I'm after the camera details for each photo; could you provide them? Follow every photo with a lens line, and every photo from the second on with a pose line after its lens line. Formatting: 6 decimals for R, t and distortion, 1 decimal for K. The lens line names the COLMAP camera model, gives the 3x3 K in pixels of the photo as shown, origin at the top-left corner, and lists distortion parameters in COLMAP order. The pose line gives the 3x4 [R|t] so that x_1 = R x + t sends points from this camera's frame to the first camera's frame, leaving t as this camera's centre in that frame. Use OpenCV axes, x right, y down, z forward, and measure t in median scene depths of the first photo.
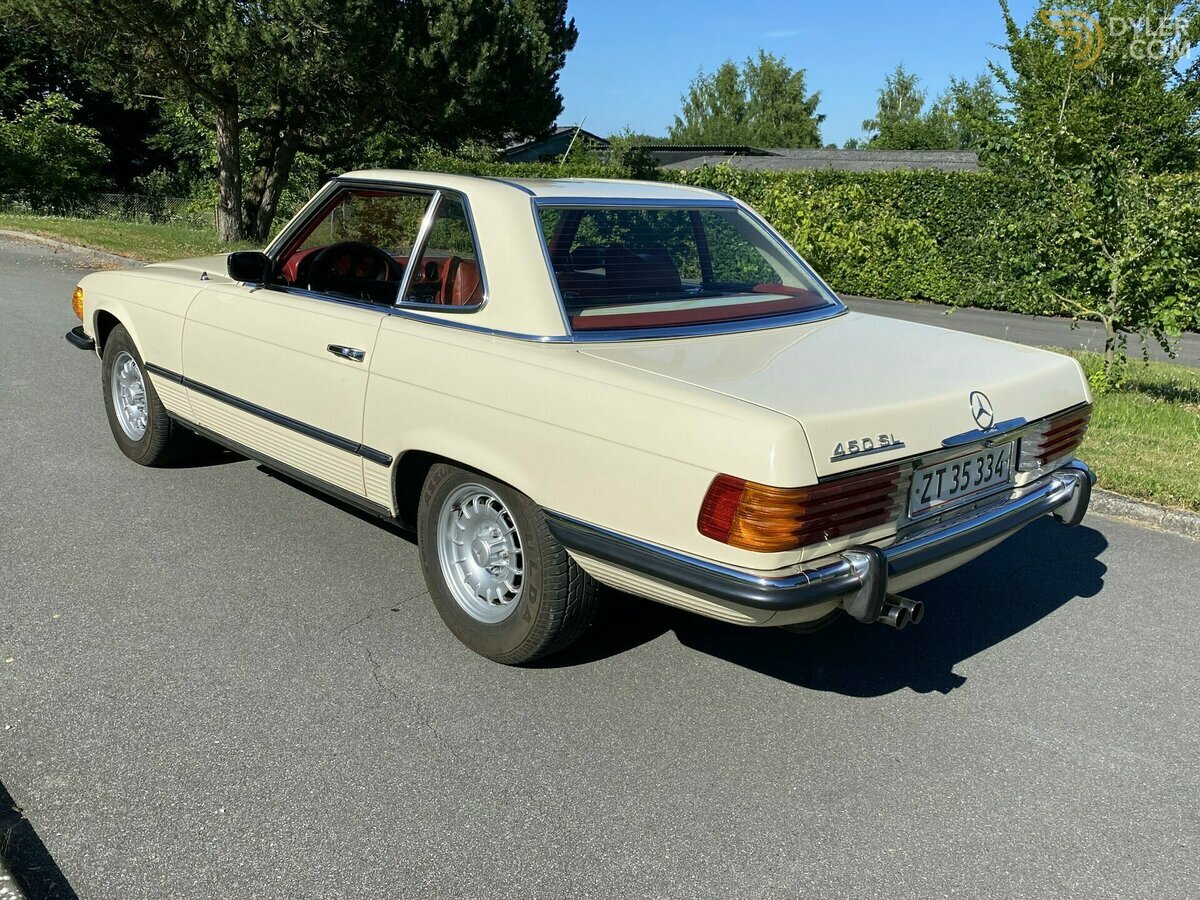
lens RADIAL K [[1035.9, 0, 627.5], [0, 1035.9, 449.7], [0, 0, 1]] dist [0.017452, -0.023059]
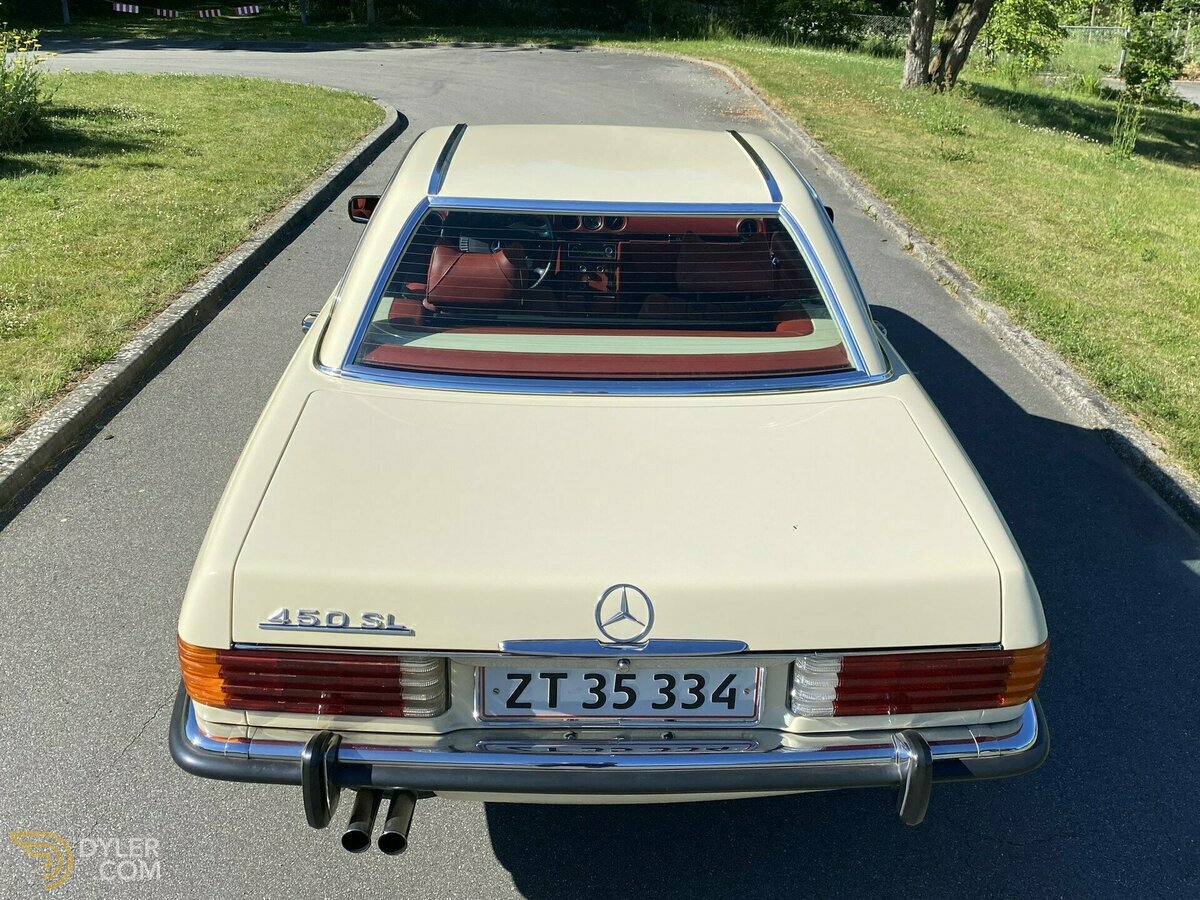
lens RADIAL K [[1087.5, 0, 627.6], [0, 1087.5, 397.6], [0, 0, 1]] dist [0.016136, -0.009519]
pose [[0.748137, 0.236859, -0.619830, 0.559842], [-0.171512, 0.971404, 0.164191, -0.219742], [0.640995, -0.016530, 0.767367, 0.335882]]
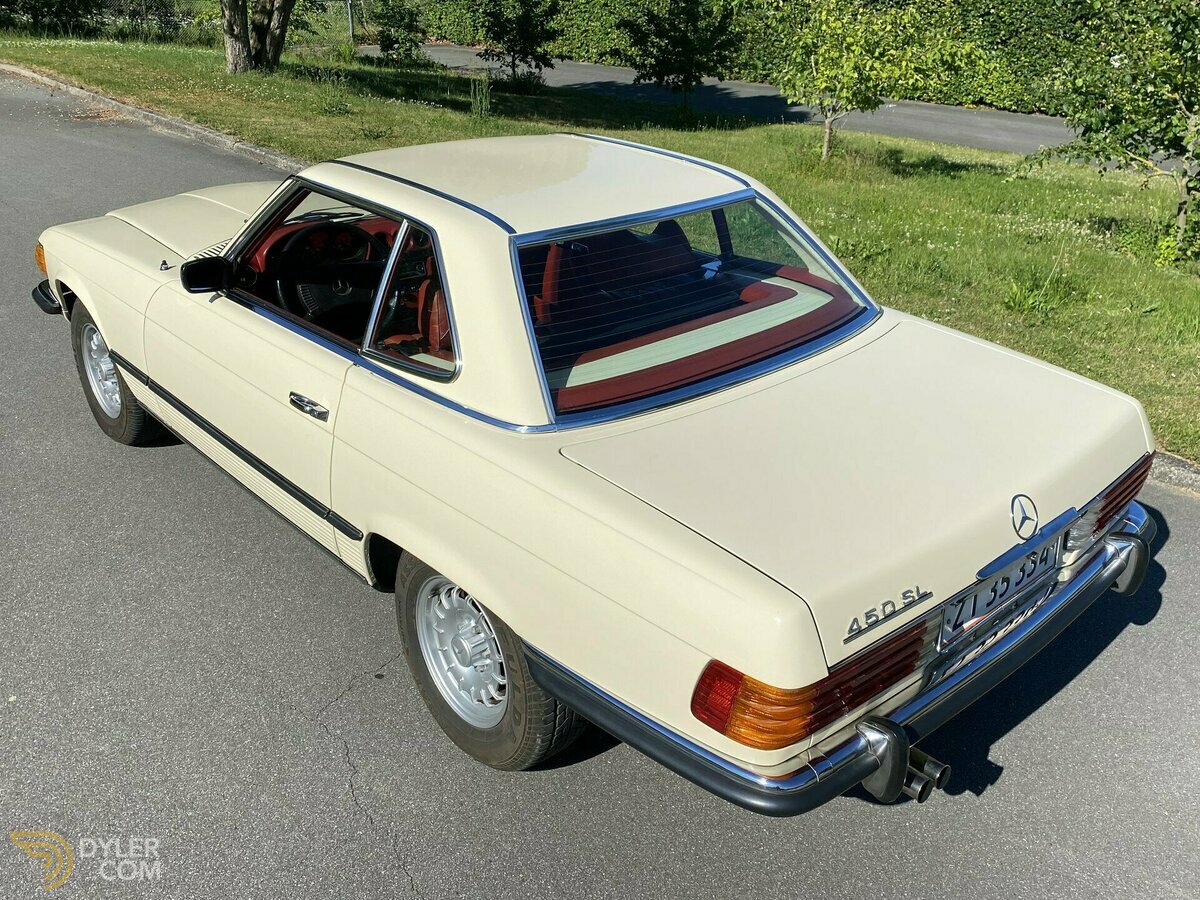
lens RADIAL K [[1074.8, 0, 654.4], [0, 1074.8, 374.7], [0, 0, 1]] dist [-0.019279, 0.024462]
pose [[0.999730, -0.012336, -0.019683, 0.037233], [0.014615, 0.992641, 0.120211, -0.200680], [0.018055, -0.120467, 0.992553, 0.087492]]
